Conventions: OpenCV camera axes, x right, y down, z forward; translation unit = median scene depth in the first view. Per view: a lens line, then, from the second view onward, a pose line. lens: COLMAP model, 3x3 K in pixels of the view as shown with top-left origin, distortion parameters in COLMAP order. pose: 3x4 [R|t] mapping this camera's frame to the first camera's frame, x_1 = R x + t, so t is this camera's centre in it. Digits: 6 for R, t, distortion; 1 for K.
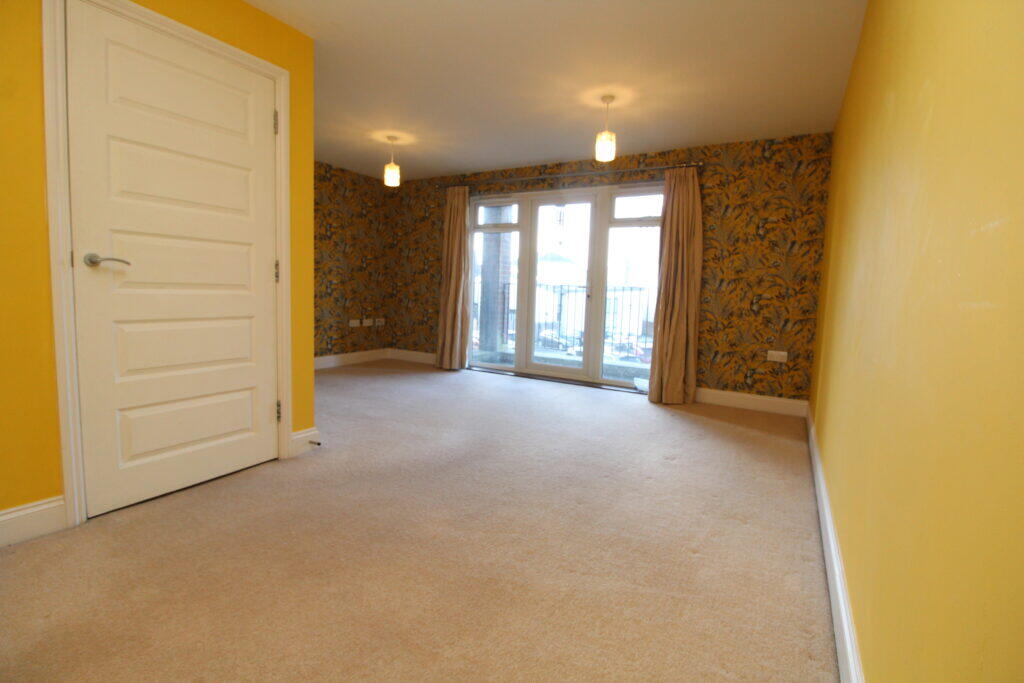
lens RADIAL K [[481.4, 0, 512.5], [0, 481.4, 338.2], [0, 0, 1]] dist [-0.000231, -0.009836]
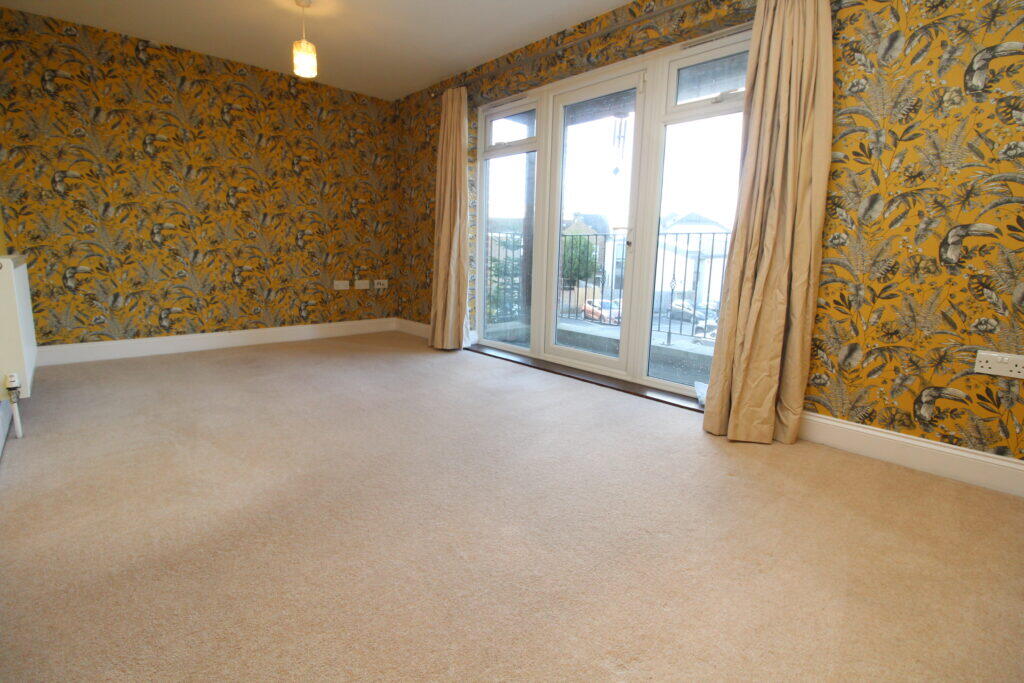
lens RADIAL K [[478.2, 0, 511.8], [0, 478.2, 334.9], [0, 0, 1]] dist [0.001951, -0.013530]
pose [[0.958054, 0.038762, -0.283955, 0.223021], [-0.021875, 0.997811, 0.062404, -0.006109], [0.285753, -0.053575, 0.956805, 0.423595]]
